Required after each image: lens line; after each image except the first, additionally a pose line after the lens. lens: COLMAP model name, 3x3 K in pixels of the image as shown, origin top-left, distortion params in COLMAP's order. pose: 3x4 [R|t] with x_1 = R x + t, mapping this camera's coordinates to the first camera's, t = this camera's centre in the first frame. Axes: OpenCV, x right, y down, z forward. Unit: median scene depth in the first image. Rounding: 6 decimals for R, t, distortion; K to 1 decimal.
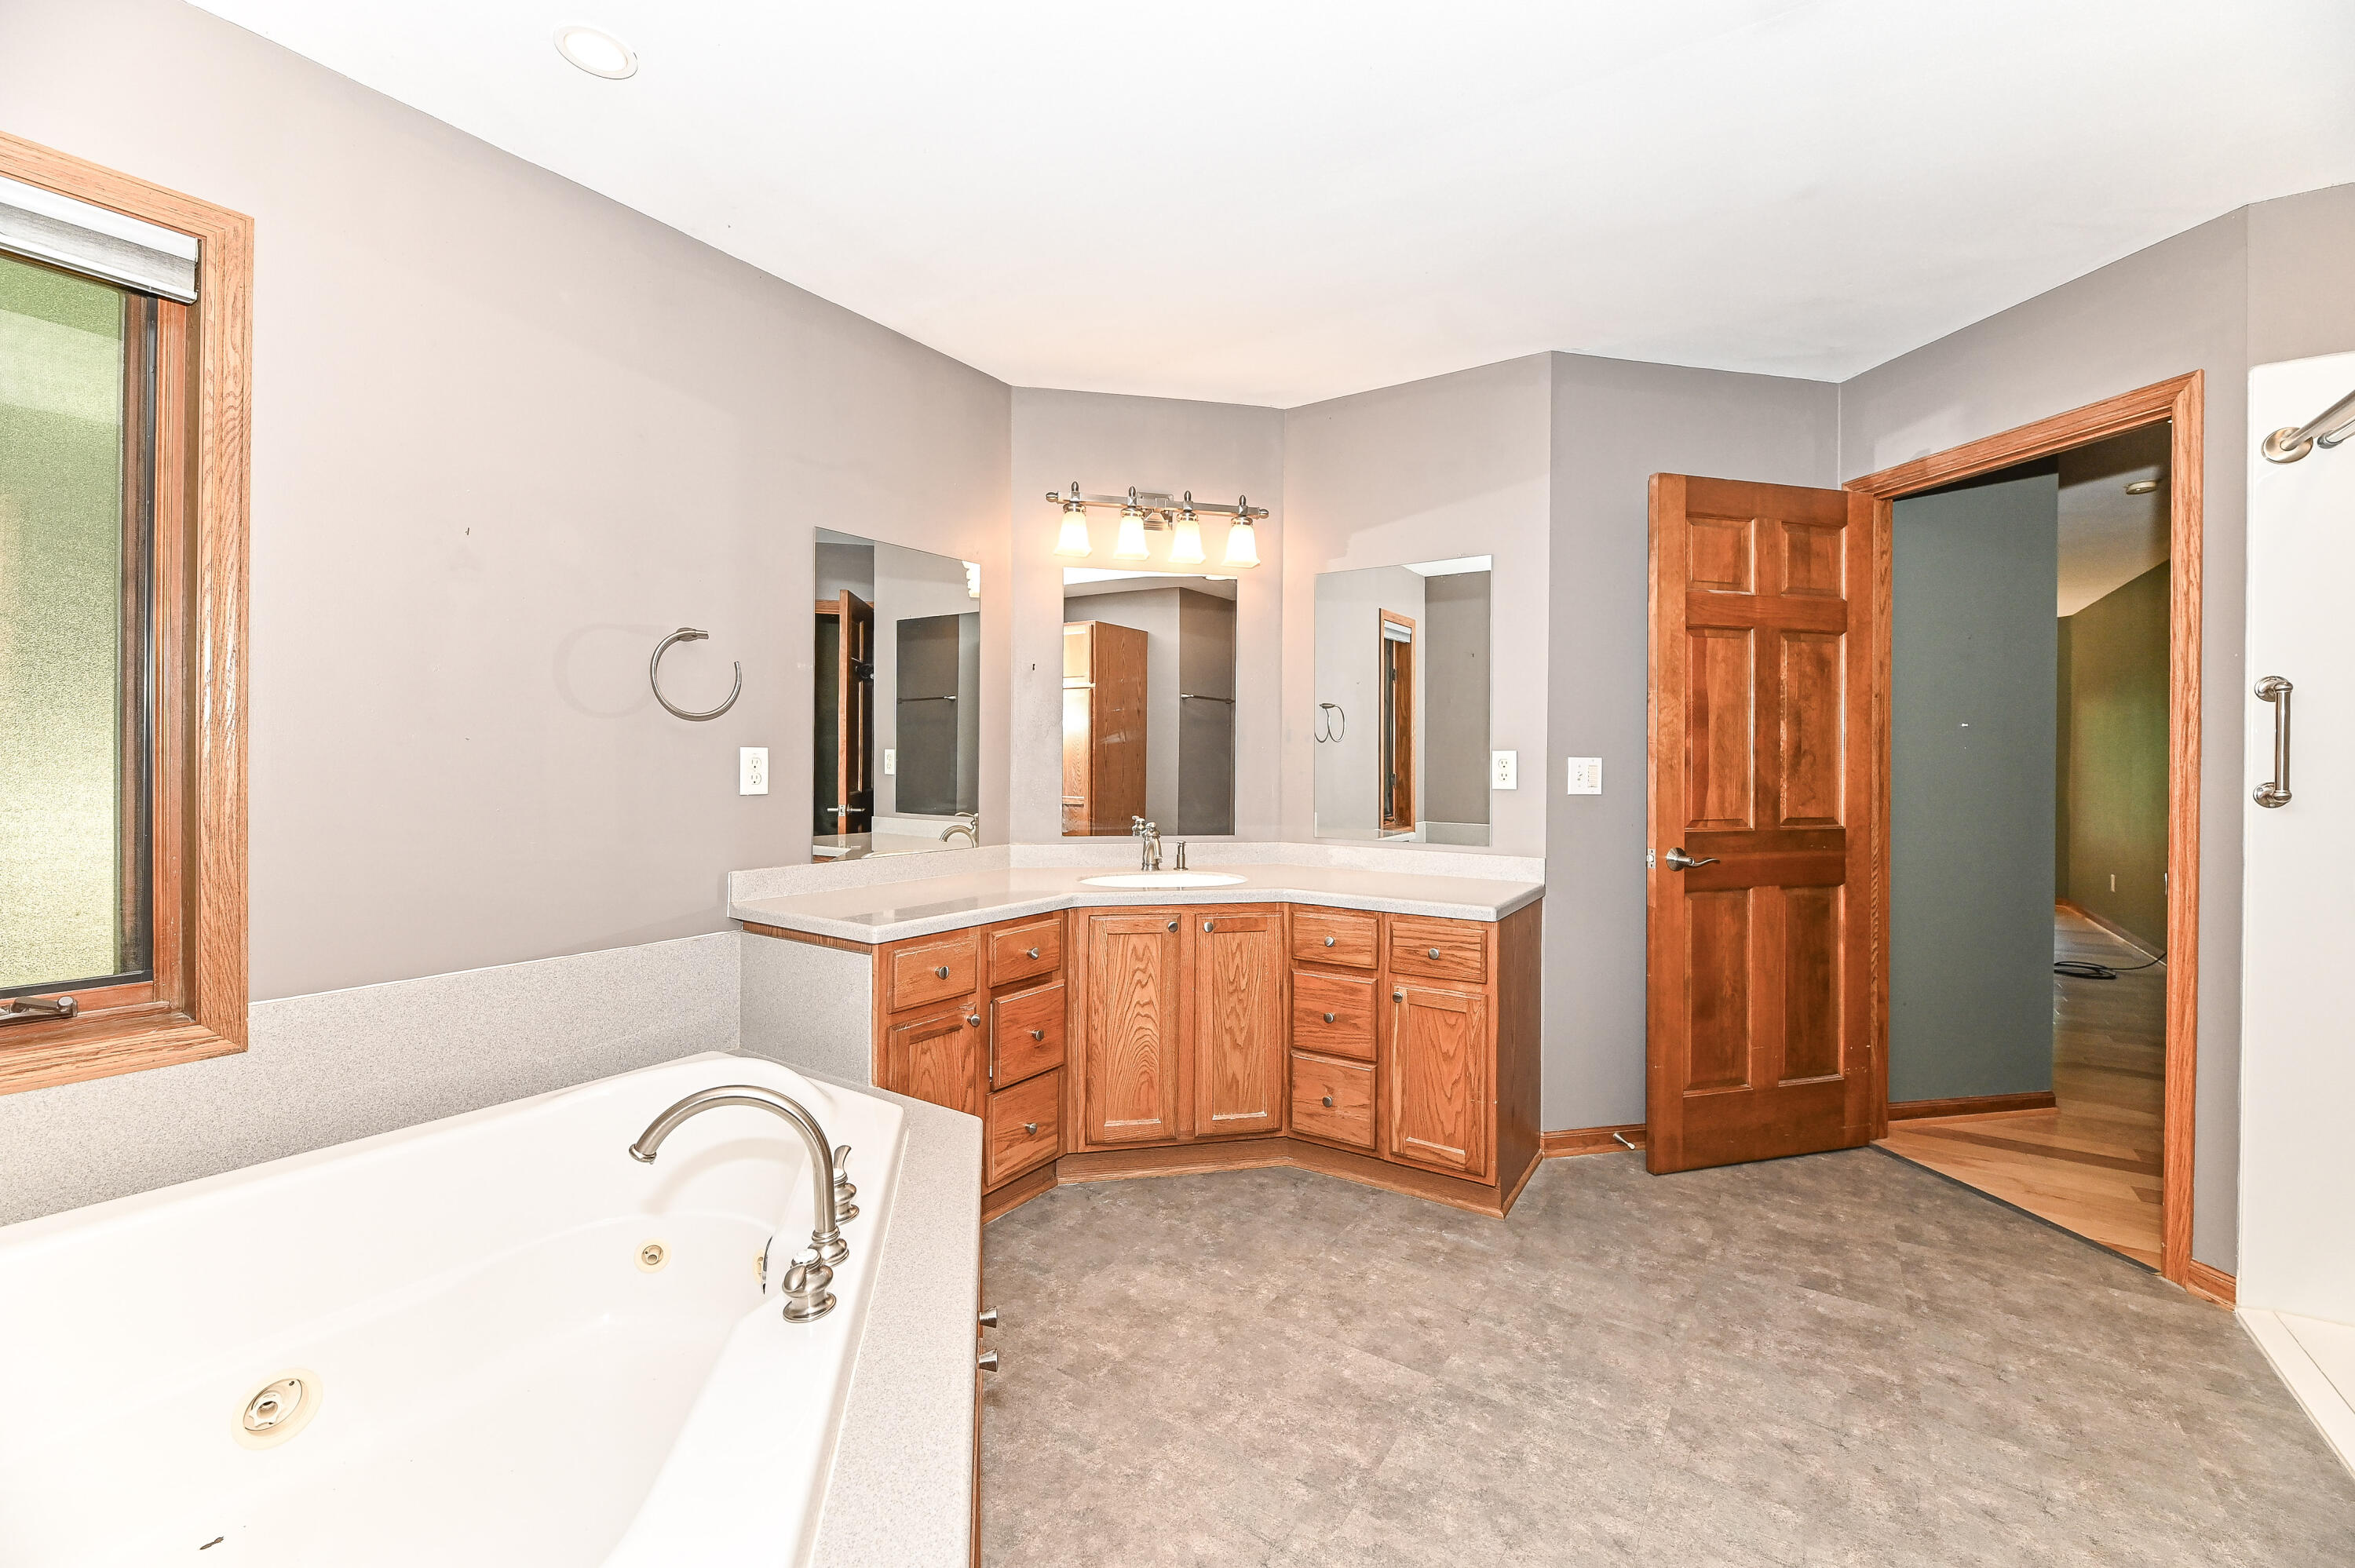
lens RADIAL K [[982.5, 0, 1171.5], [0, 982.5, 757.2], [0, 0, 1]] dist [0.003447, 0.000038]
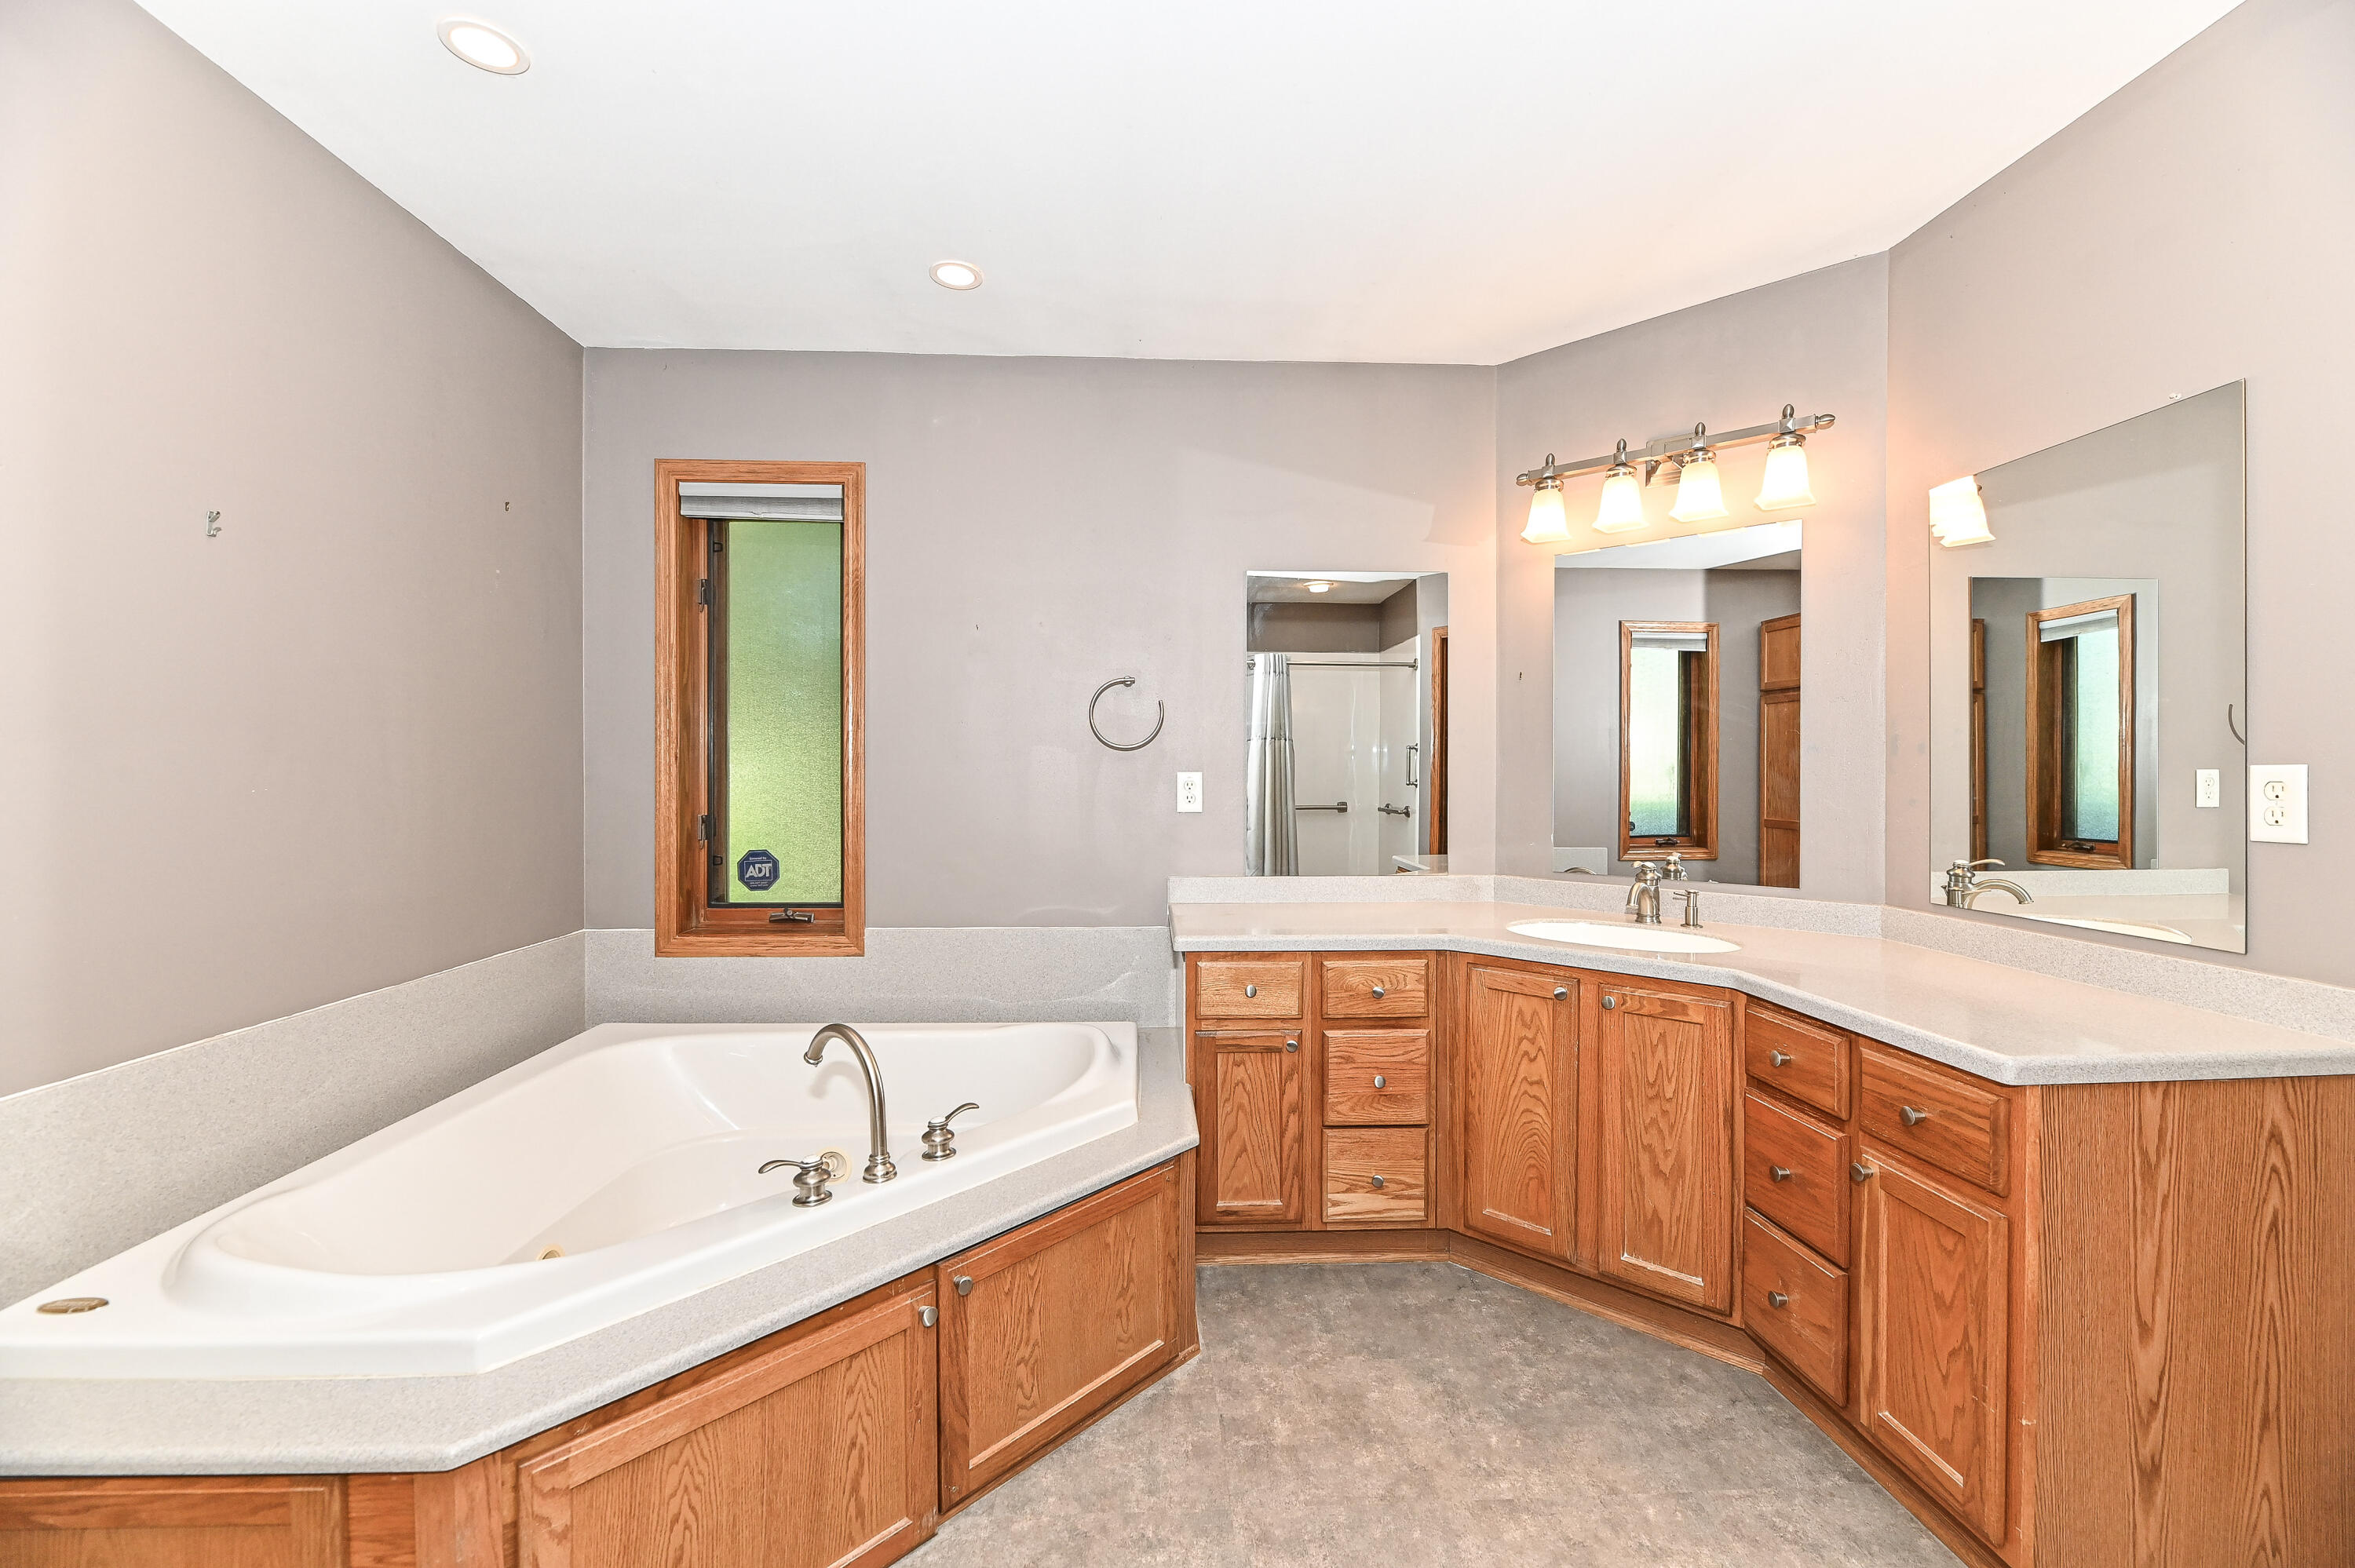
lens RADIAL K [[964.3, 0, 1174.9], [0, 964.3, 769.1], [0, 0, 1]] dist [-0.001385, -0.000627]
pose [[0.584782, -0.007971, -0.811152, 0.455713], [0.005893, 0.999967, -0.005578, -0.006050], [0.811169, -0.001519, 0.584809, 0.295545]]
